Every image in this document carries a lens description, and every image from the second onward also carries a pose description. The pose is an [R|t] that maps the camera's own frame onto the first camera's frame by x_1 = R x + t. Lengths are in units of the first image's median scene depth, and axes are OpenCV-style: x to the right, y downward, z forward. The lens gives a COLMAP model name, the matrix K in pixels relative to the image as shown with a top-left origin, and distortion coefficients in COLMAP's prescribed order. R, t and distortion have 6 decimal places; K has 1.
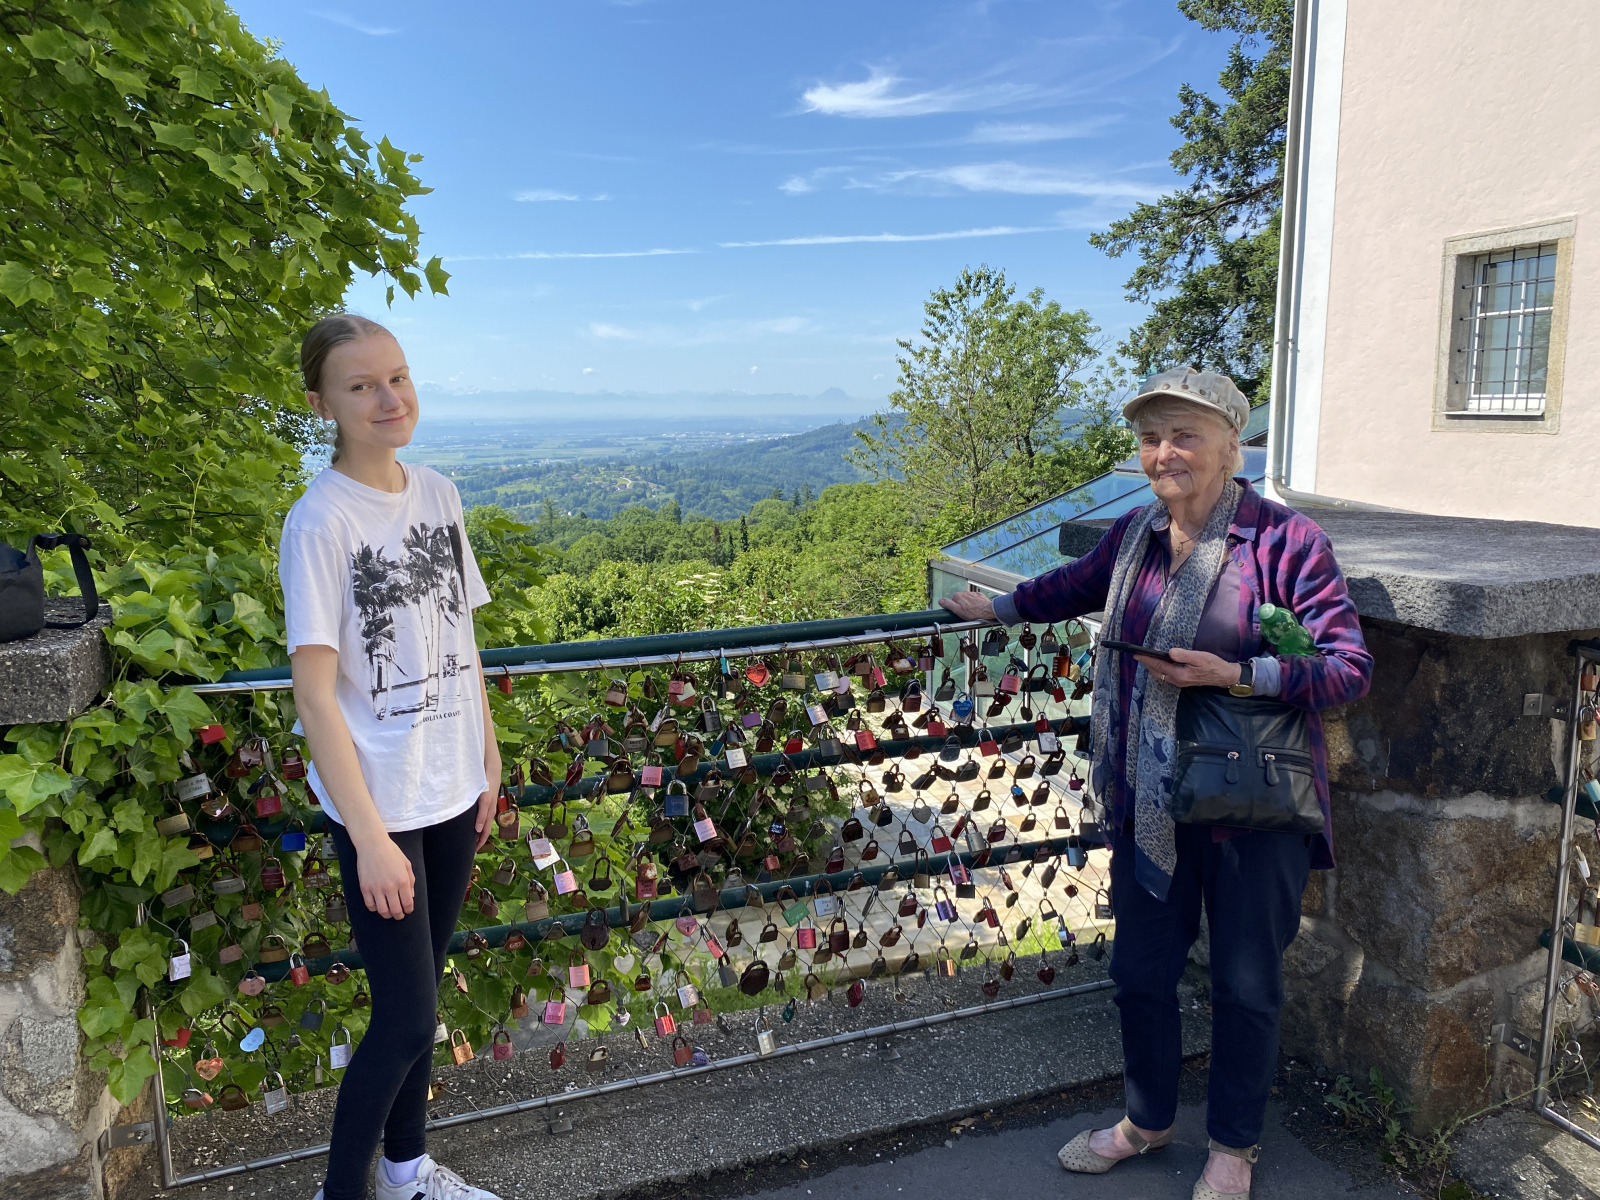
lens RADIAL K [[1178.6, 0, 779.8], [0, 1178.6, 615.7], [0, 0, 1]] dist [0.000794, -0.008743]
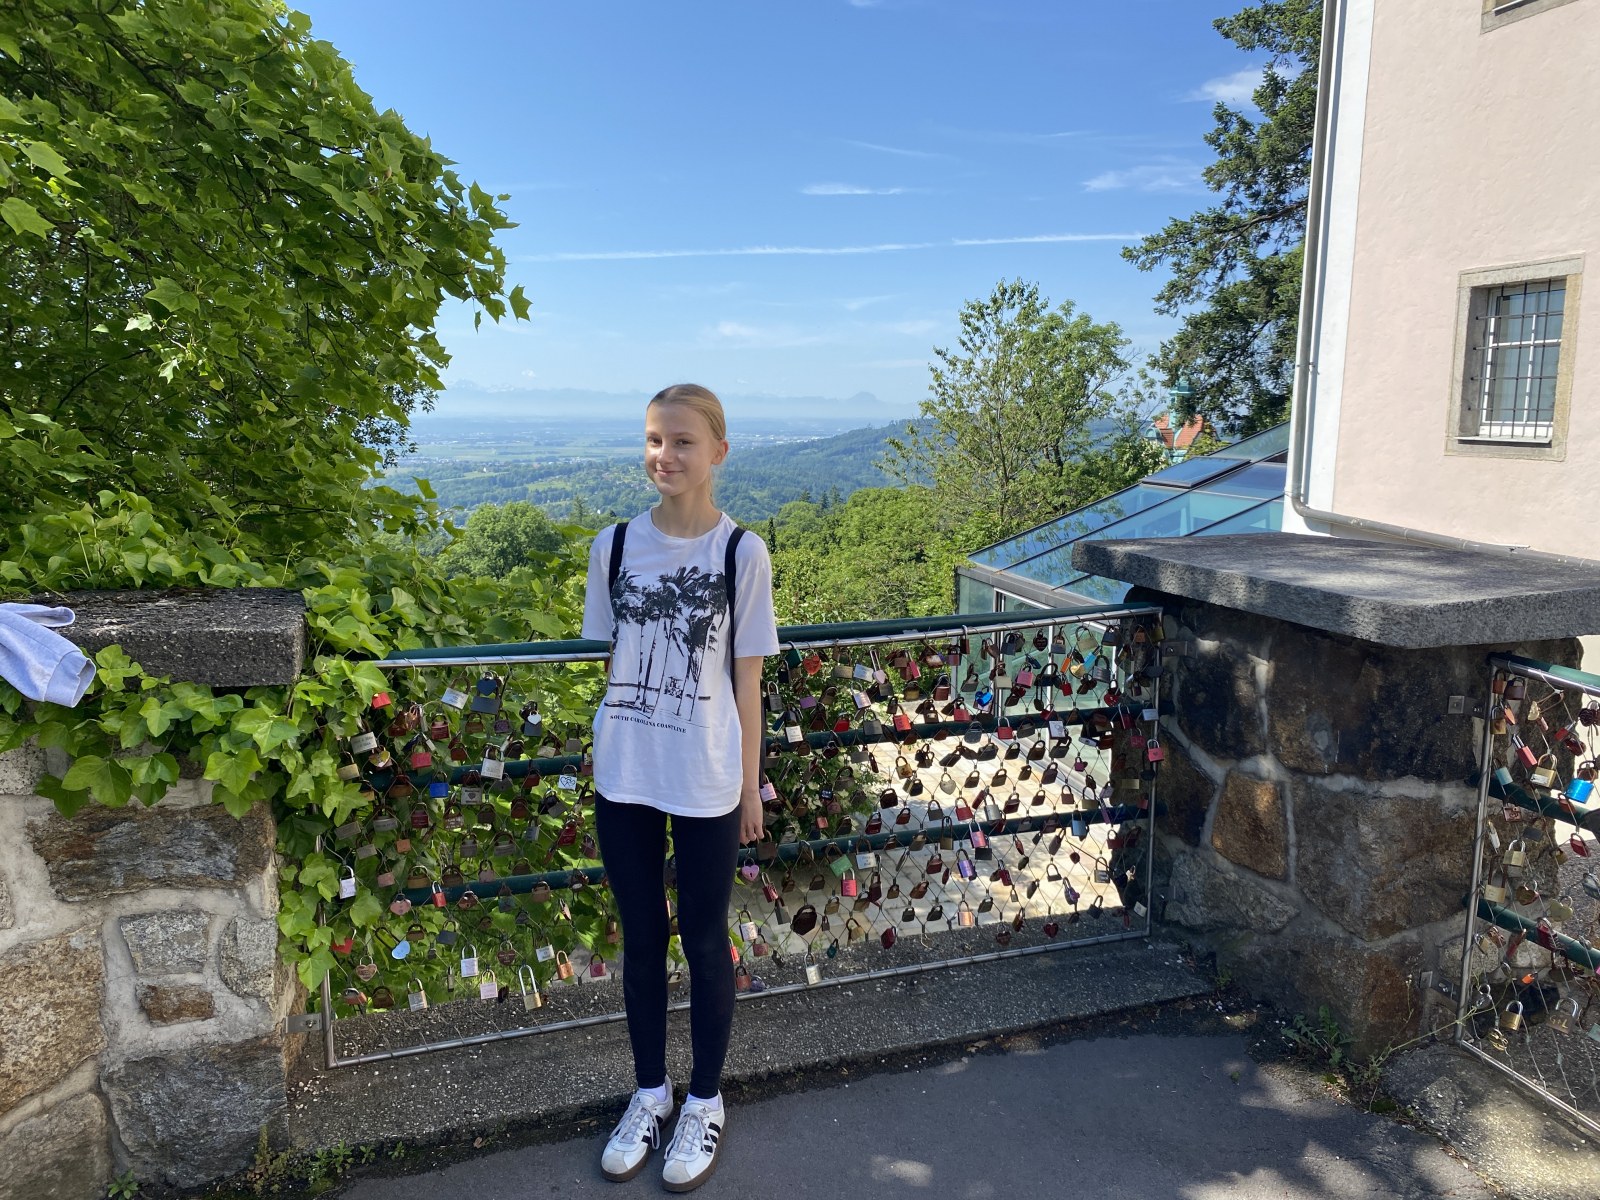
lens RADIAL K [[1195.4, 0, 800.0], [0, 1195.4, 600.0], [0, 0, 1]] dist [0.012634, -0.008509]
pose [[0.999704, 0.024181, -0.002658, -0.019337], [-0.024219, 0.999588, -0.015374, 0.001930], [0.002285, 0.015434, 0.999878, -0.133728]]
